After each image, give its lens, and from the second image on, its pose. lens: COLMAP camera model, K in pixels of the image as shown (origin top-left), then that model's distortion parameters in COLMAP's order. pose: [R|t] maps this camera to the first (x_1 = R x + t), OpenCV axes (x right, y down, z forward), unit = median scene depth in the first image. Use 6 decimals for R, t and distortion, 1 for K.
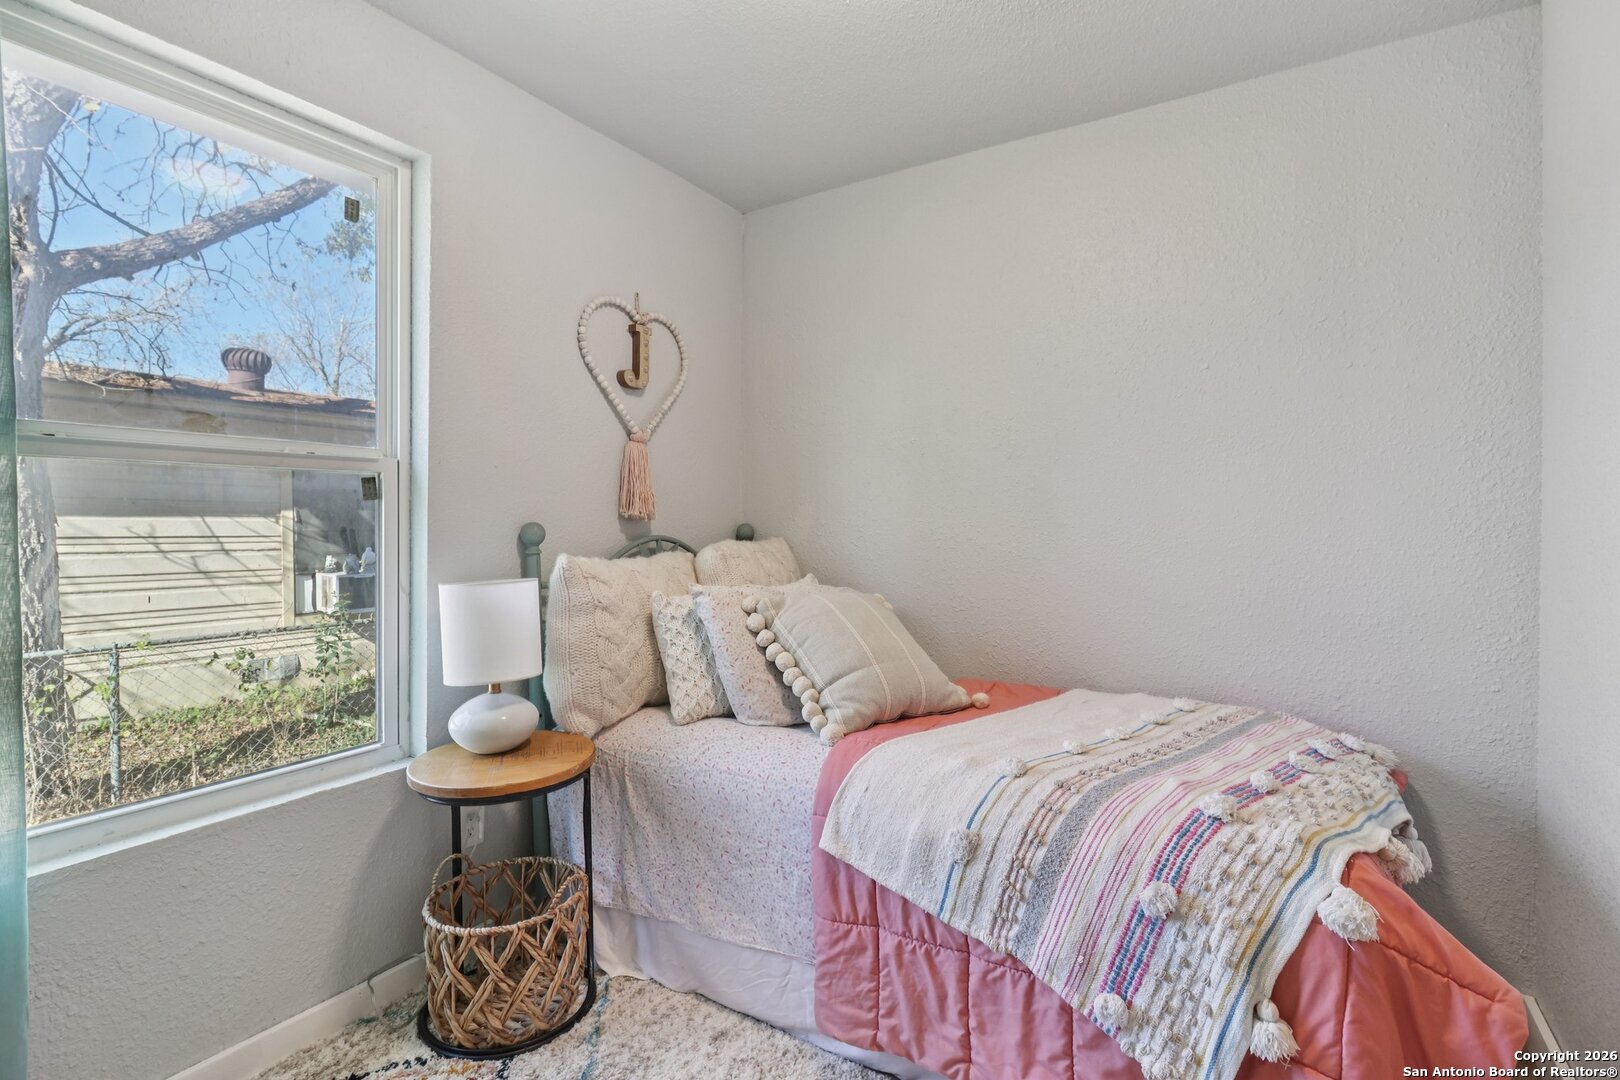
lens RADIAL K [[753.2, 0, 816.4], [0, 753.2, 523.1], [0, 0, 1]] dist [0.004060, -0.000134]
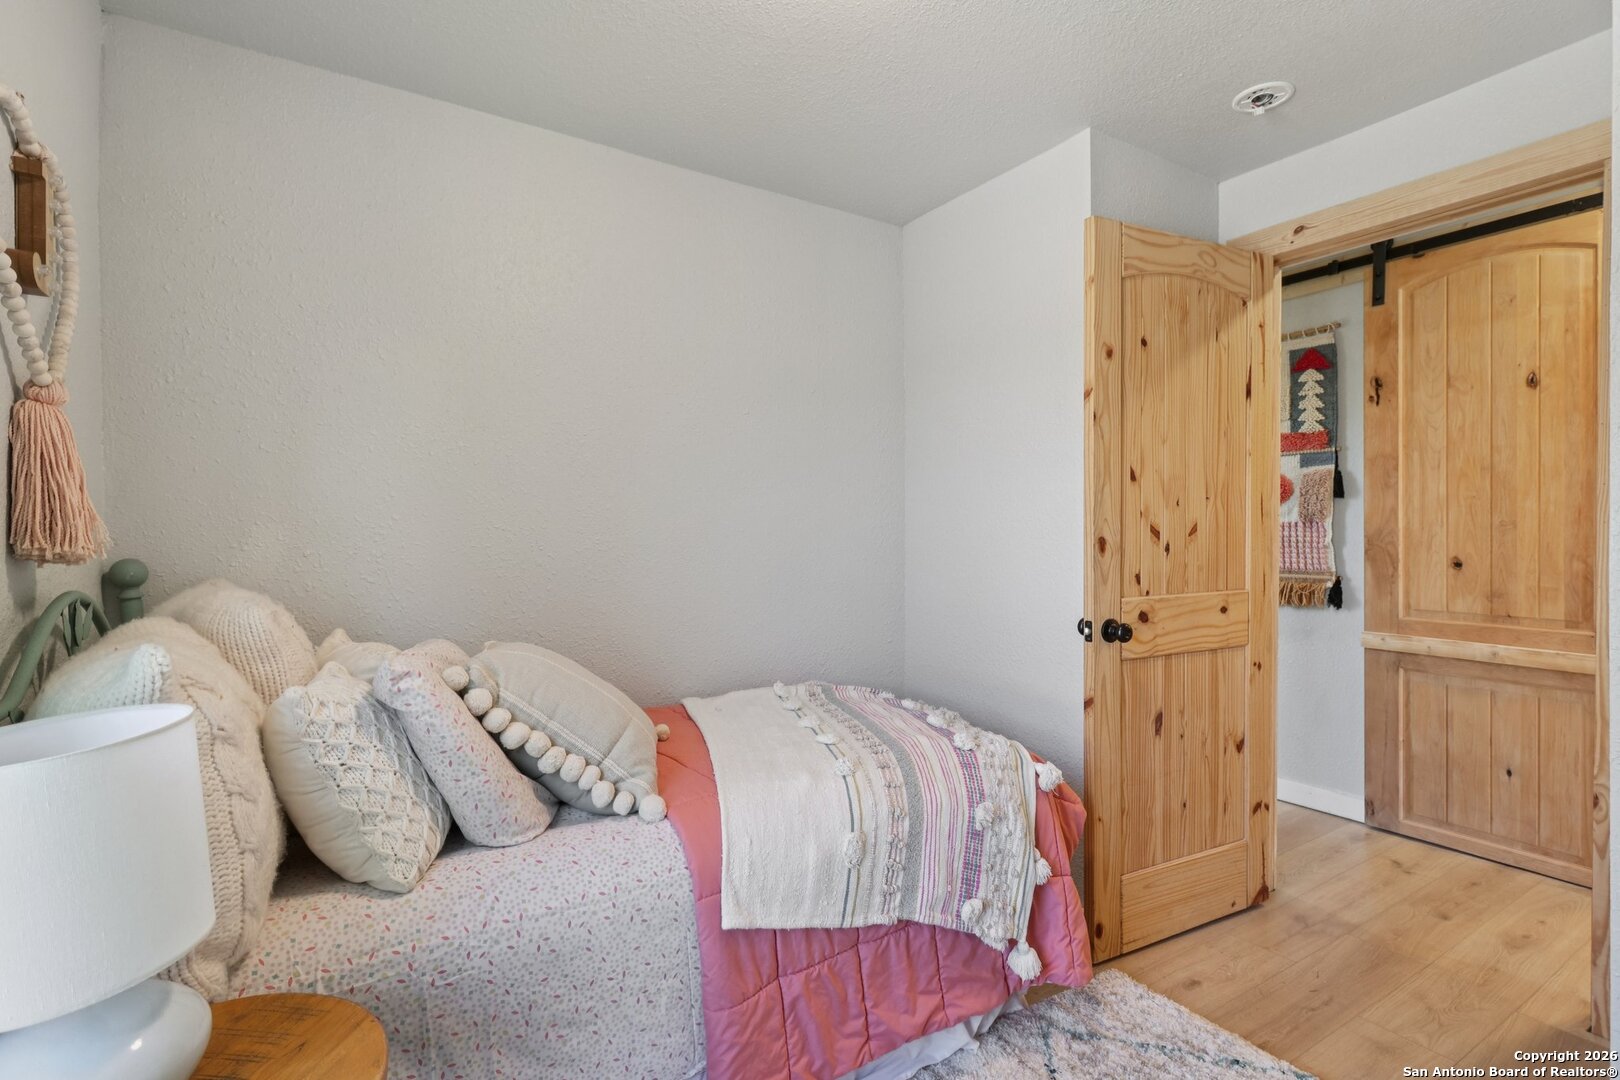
lens RADIAL K [[753.2, 0, 816.4], [0, 753.2, 523.1], [0, 0, 1]] dist [0.004060, -0.000134]
pose [[0.428671, -0.004256, 0.903451, -0.824942], [0.012759, 0.999918, -0.001343, -0.042484], [-0.903371, 0.012103, 0.428690, 0.586393]]
